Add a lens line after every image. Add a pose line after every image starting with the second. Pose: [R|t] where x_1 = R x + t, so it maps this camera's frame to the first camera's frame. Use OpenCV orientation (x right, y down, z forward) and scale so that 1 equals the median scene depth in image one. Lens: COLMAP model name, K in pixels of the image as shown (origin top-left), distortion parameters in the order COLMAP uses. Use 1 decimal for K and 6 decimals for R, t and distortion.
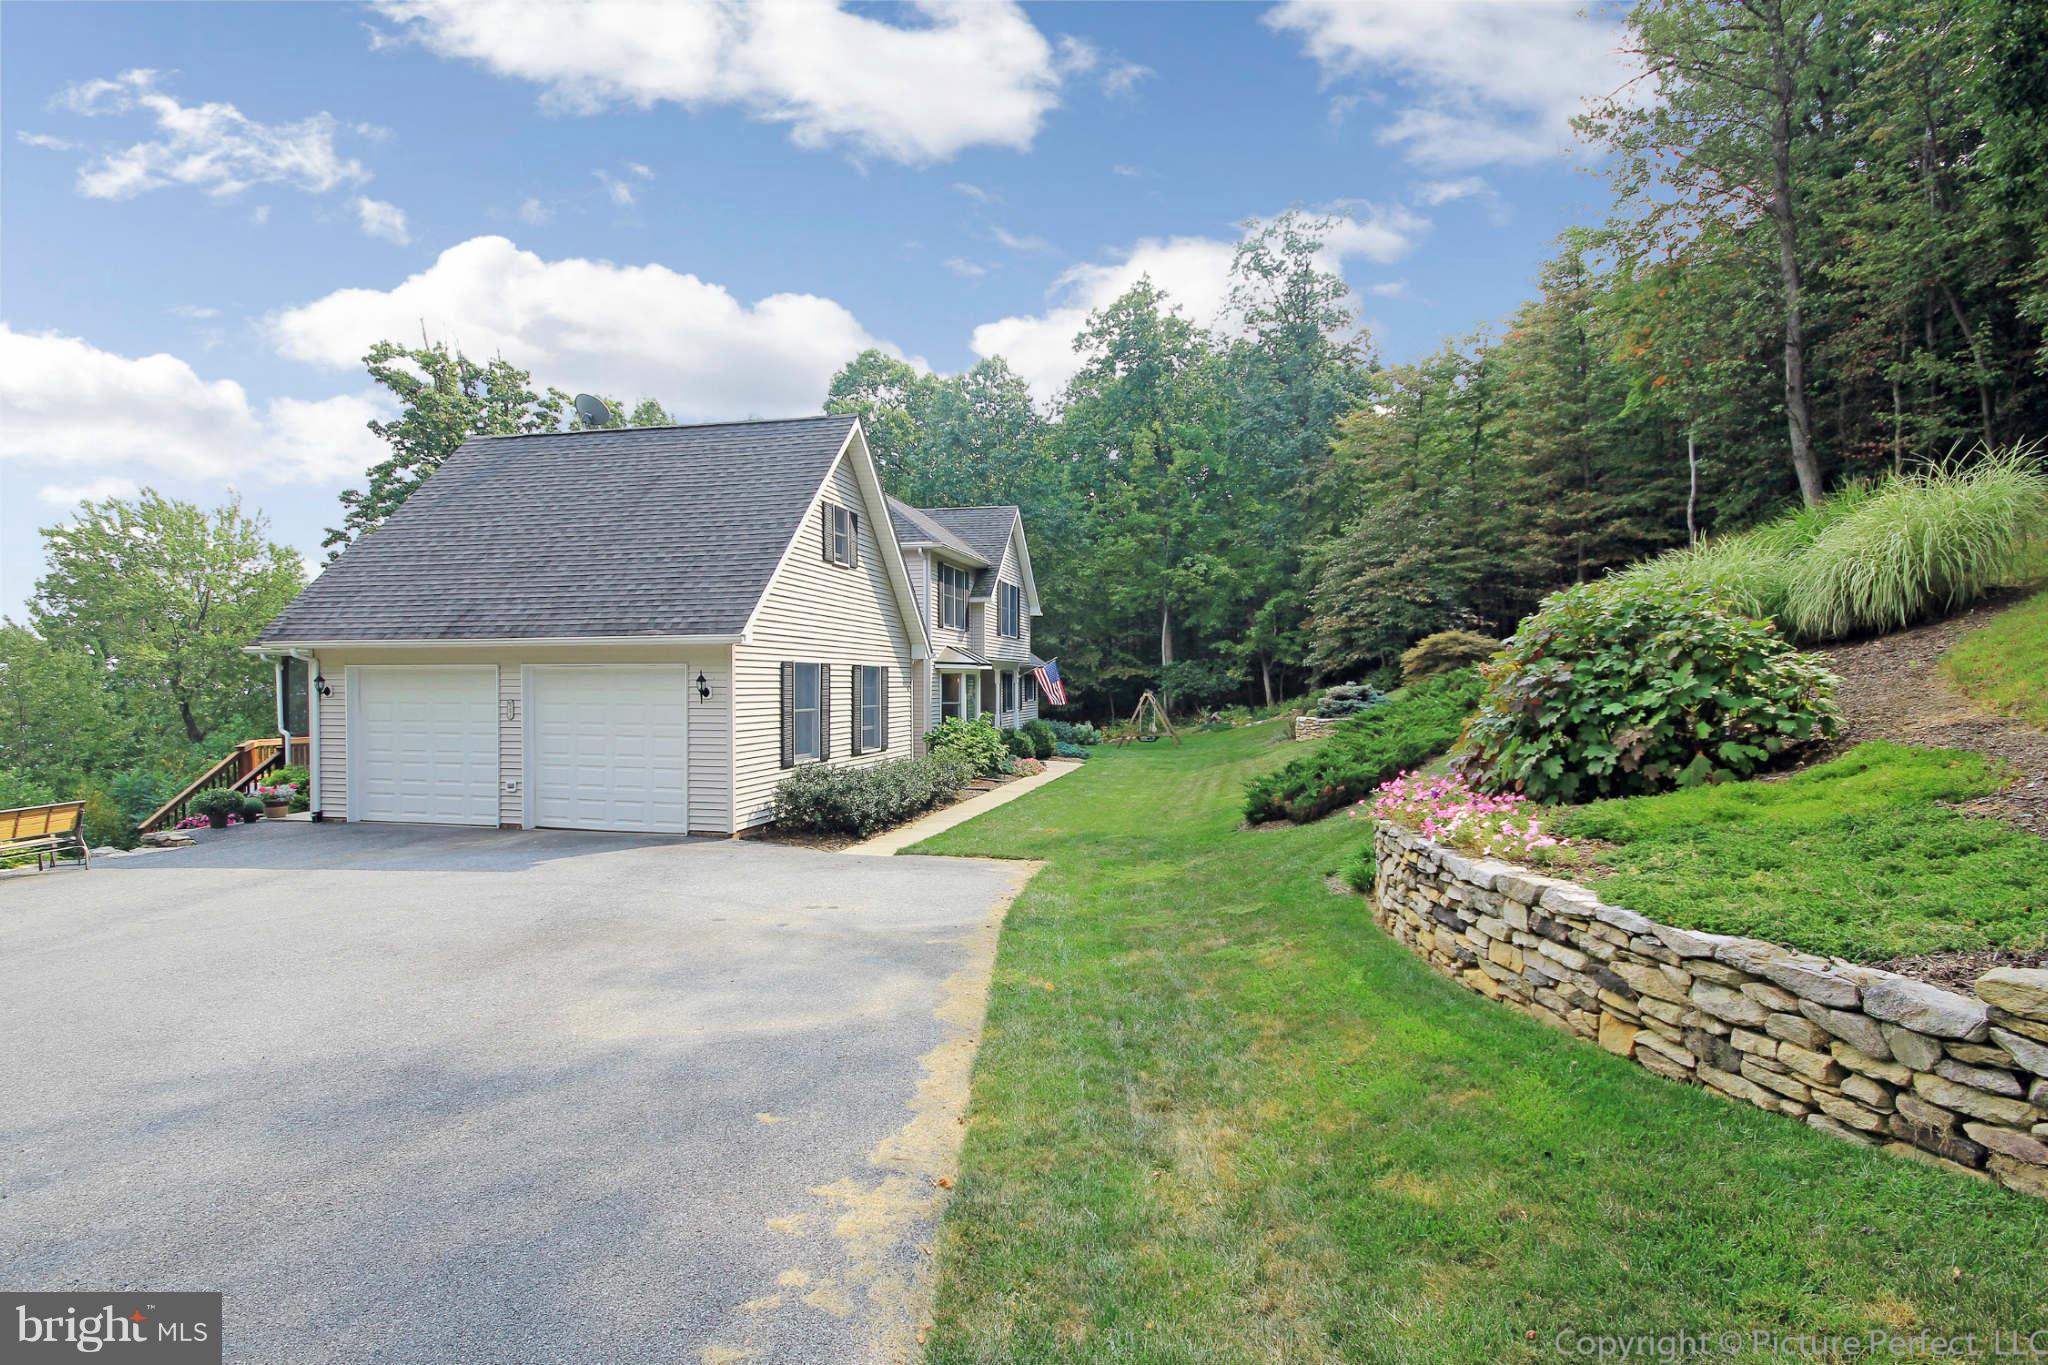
lens RADIAL K [[1064.8, 0, 1021.7], [0, 1064.8, 698.7], [0, 0, 1]] dist [0.018083, 0.000919]
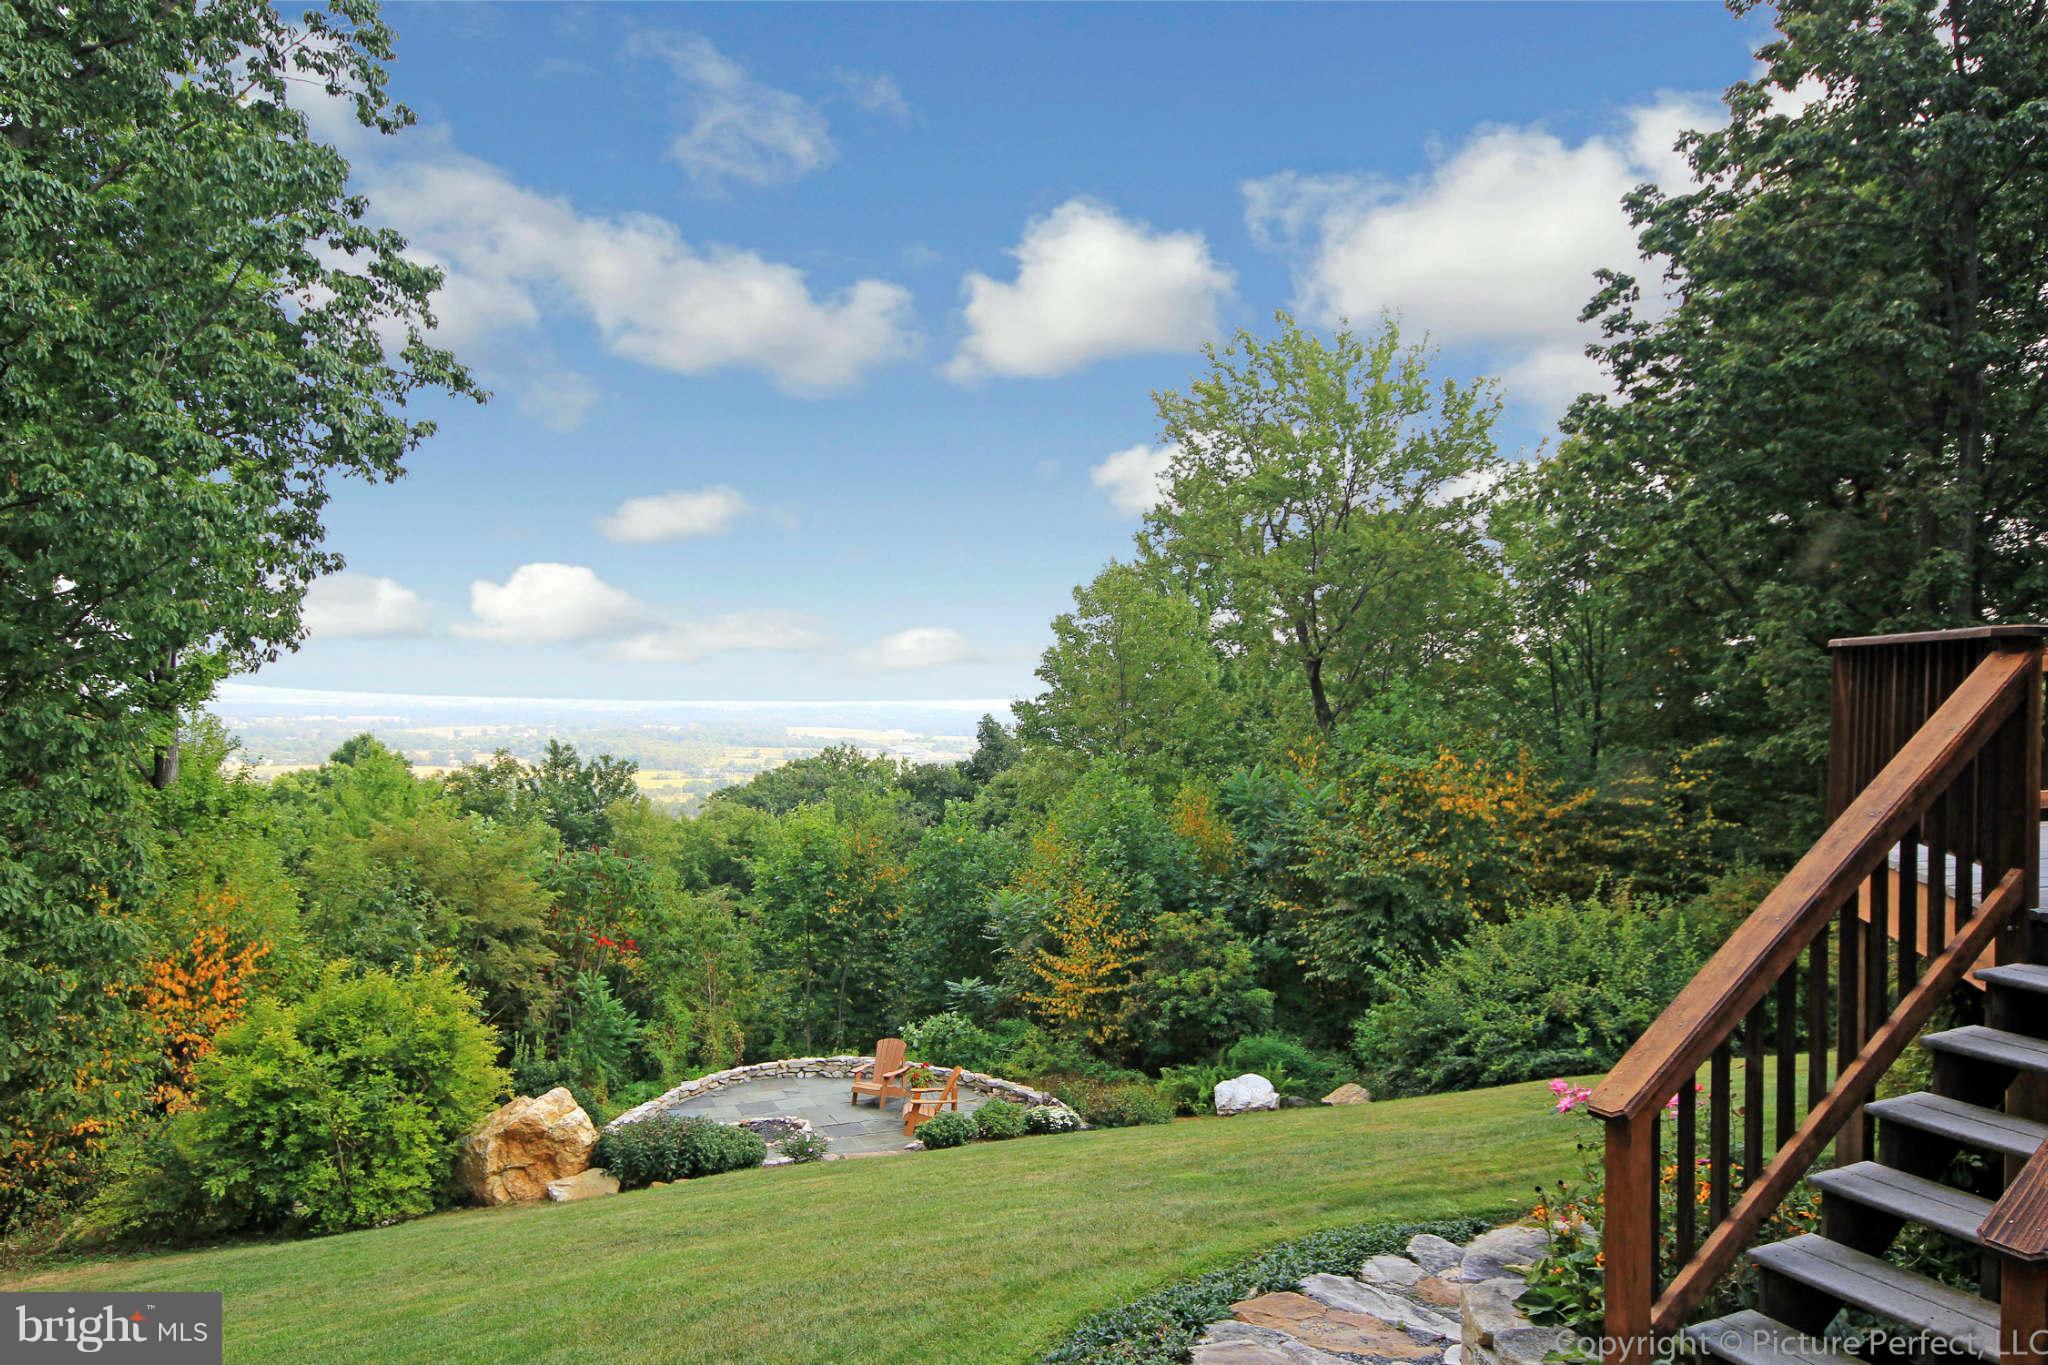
lens RADIAL K [[1064.8, 0, 1021.7], [0, 1064.8, 698.7], [0, 0, 1]] dist [0.018083, 0.000919]
pose [[0.655198, 0.012121, -0.755360, -0.420223], [-0.031453, 0.999442, -0.011245, 0.035239], [0.754802, 0.031126, 0.655214, 0.471198]]
